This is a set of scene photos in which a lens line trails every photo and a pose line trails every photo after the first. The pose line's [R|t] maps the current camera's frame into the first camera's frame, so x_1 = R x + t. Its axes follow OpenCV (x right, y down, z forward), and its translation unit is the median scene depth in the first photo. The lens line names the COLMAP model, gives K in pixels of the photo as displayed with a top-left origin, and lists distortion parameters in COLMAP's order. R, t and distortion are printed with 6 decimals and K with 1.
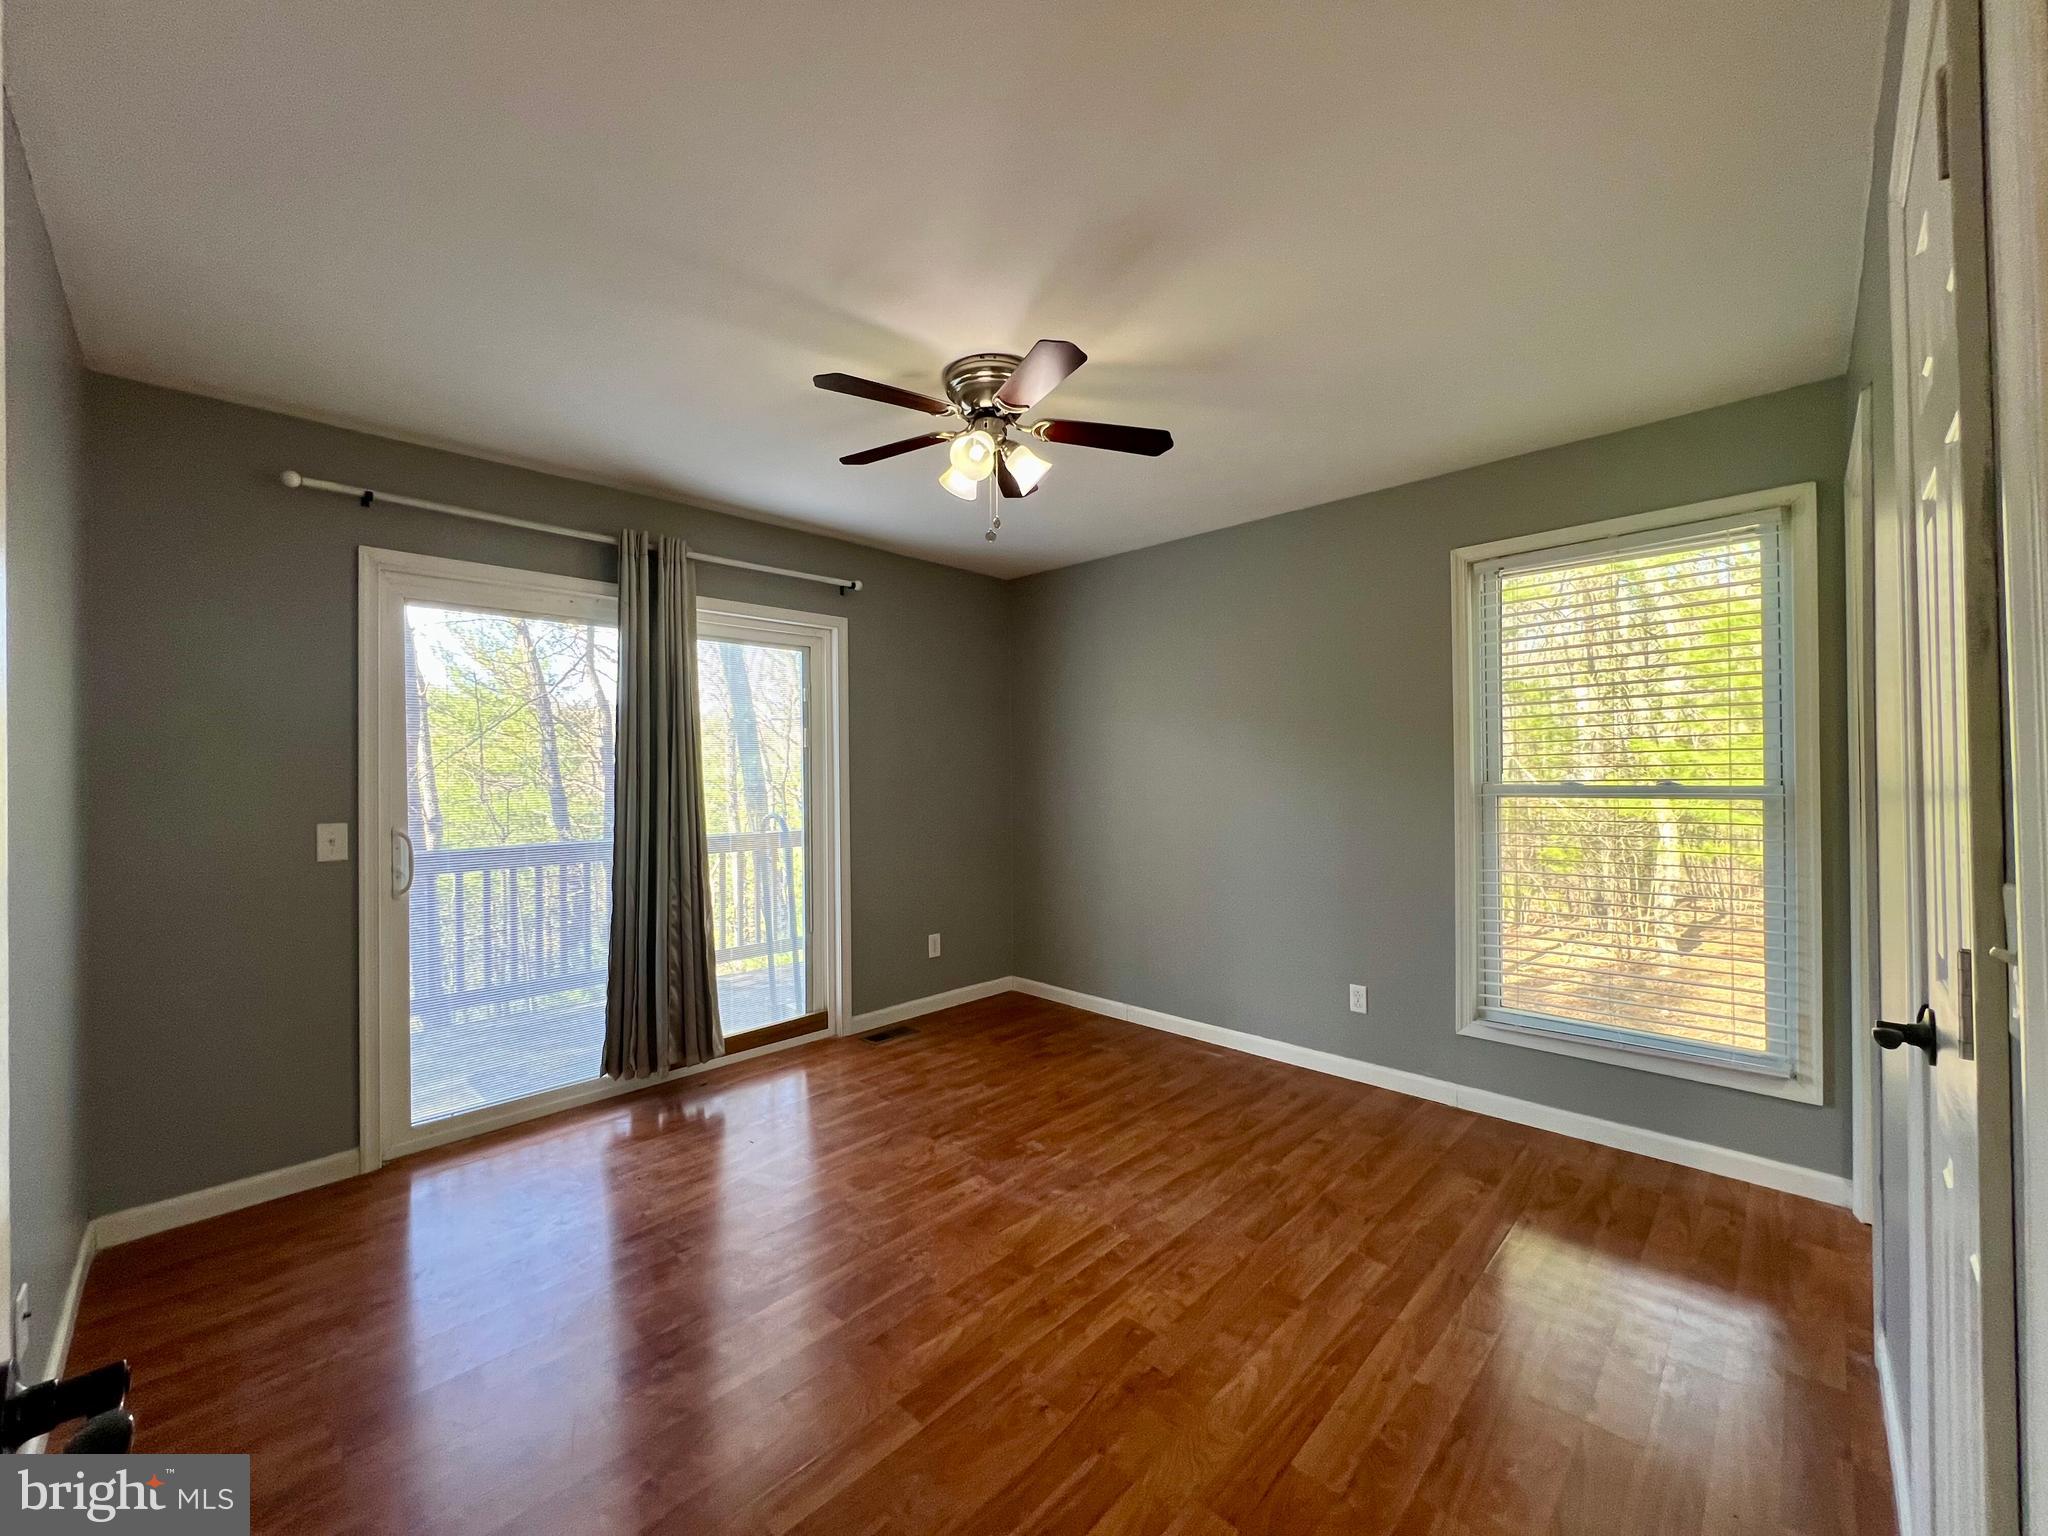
lens RADIAL K [[819.0, 0, 1019.8], [0, 819.0, 768.3], [0, 0, 1]] dist [-0.001376, 0.000140]
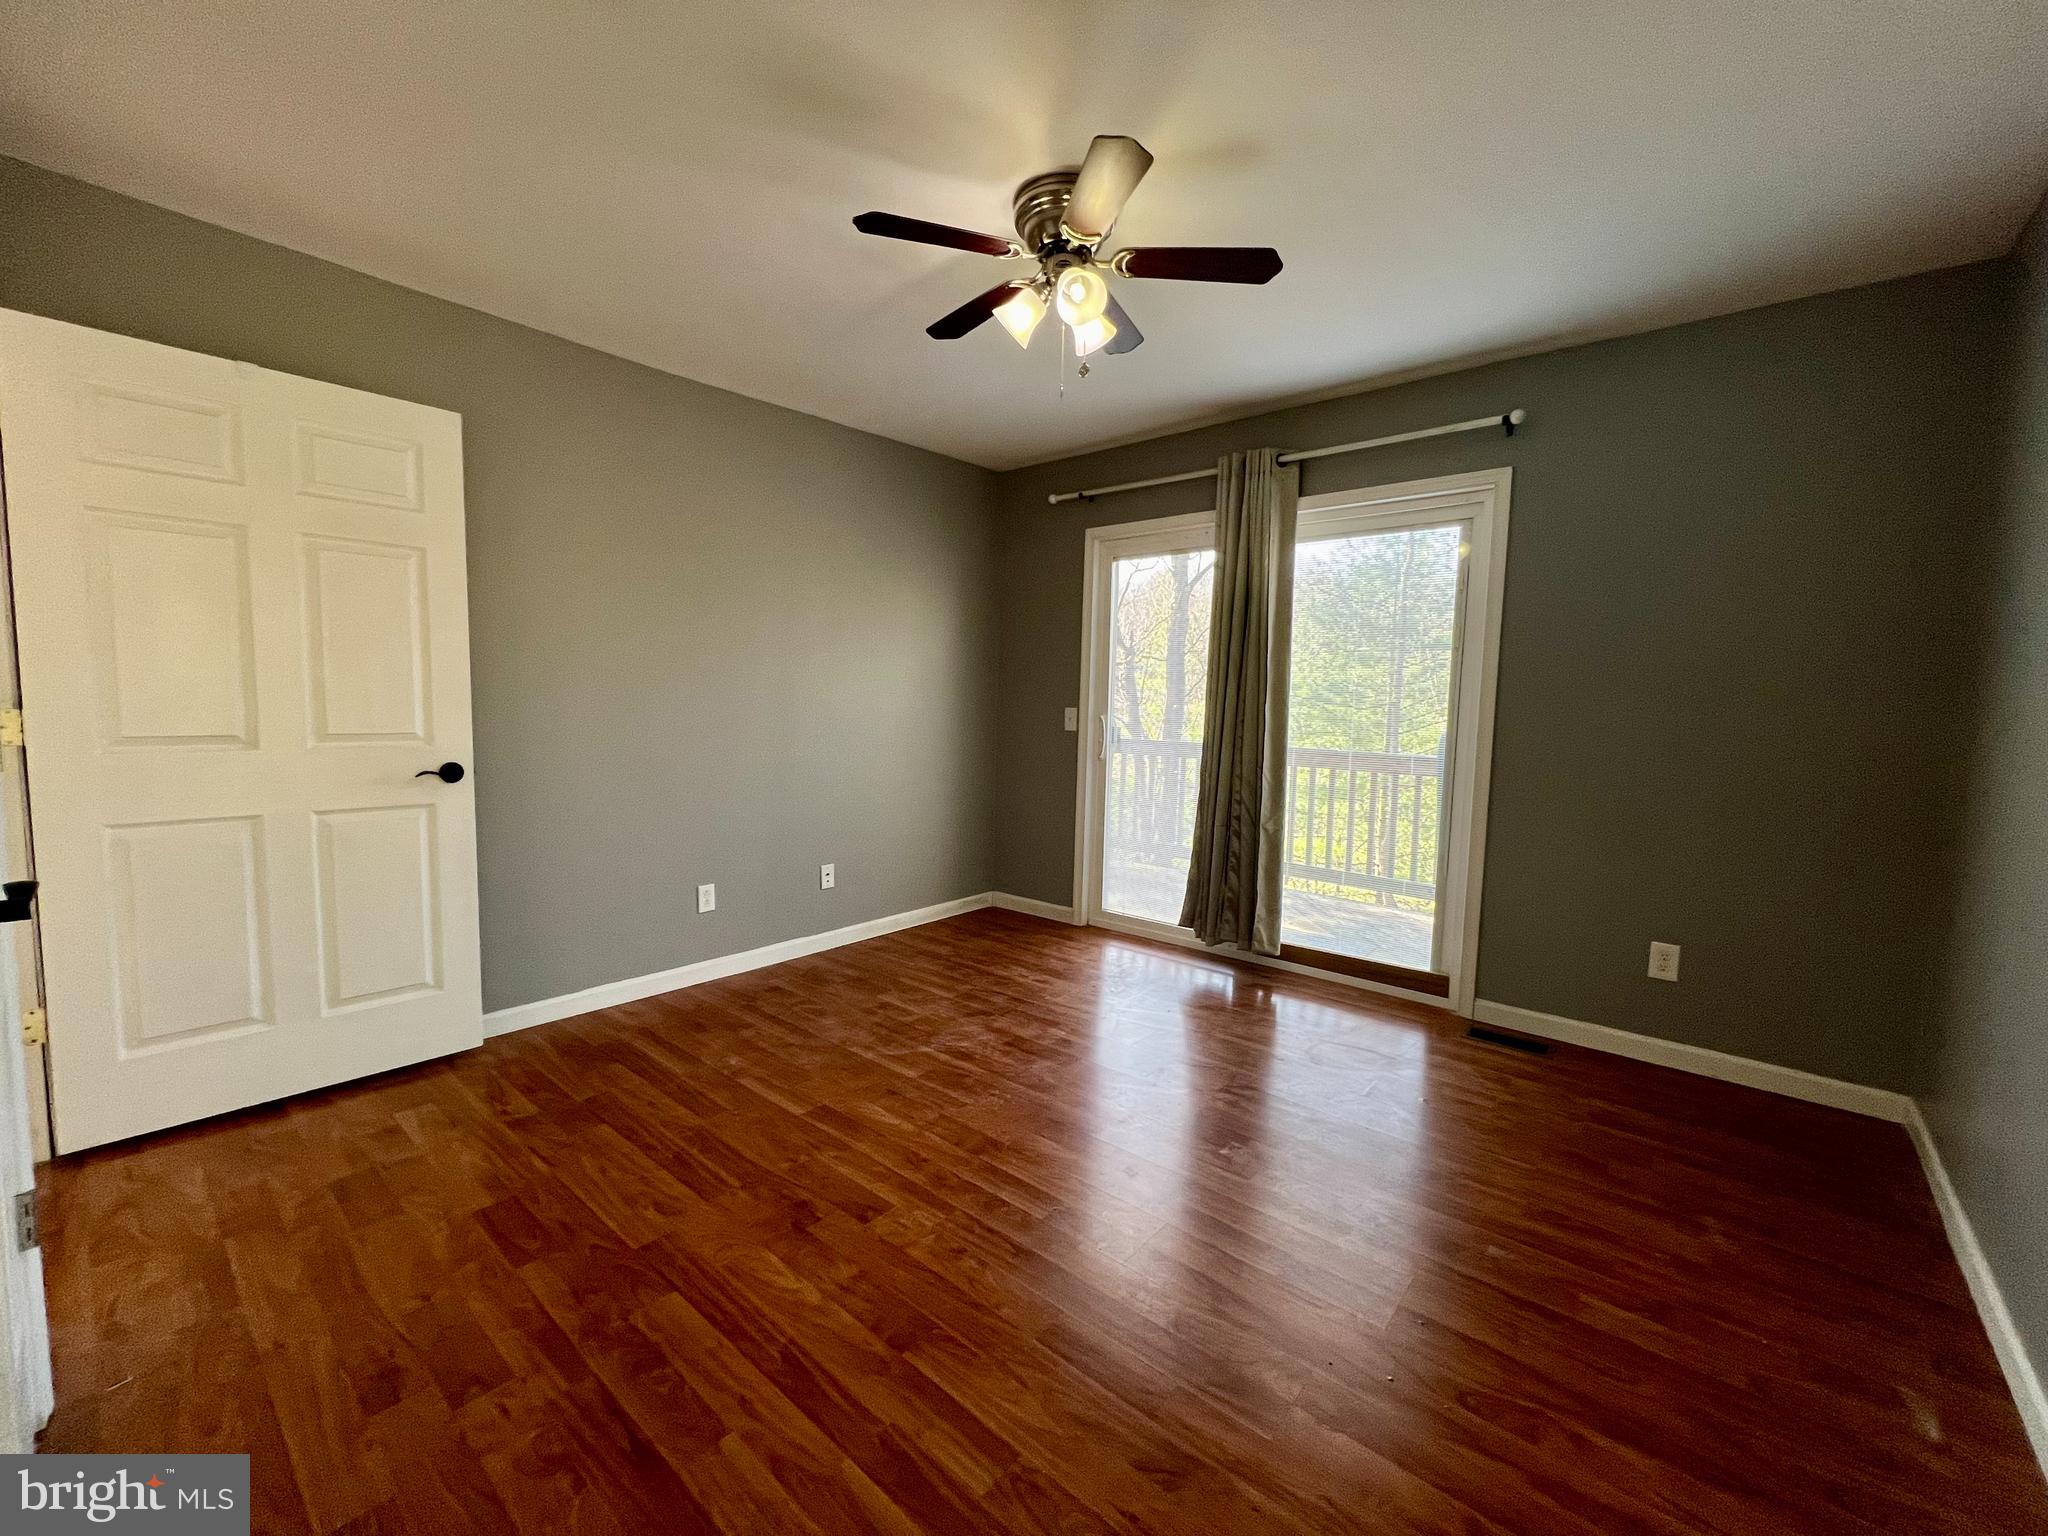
lens RADIAL K [[819.0, 0, 1019.8], [0, 819.0, 768.3], [0, 0, 1]] dist [-0.001376, 0.000140]
pose [[0.062855, 0.095121, -0.993479, 0.769014], [-0.018332, 0.995390, 0.094145, 0.035561], [0.997854, 0.012296, 0.064309, 0.778072]]
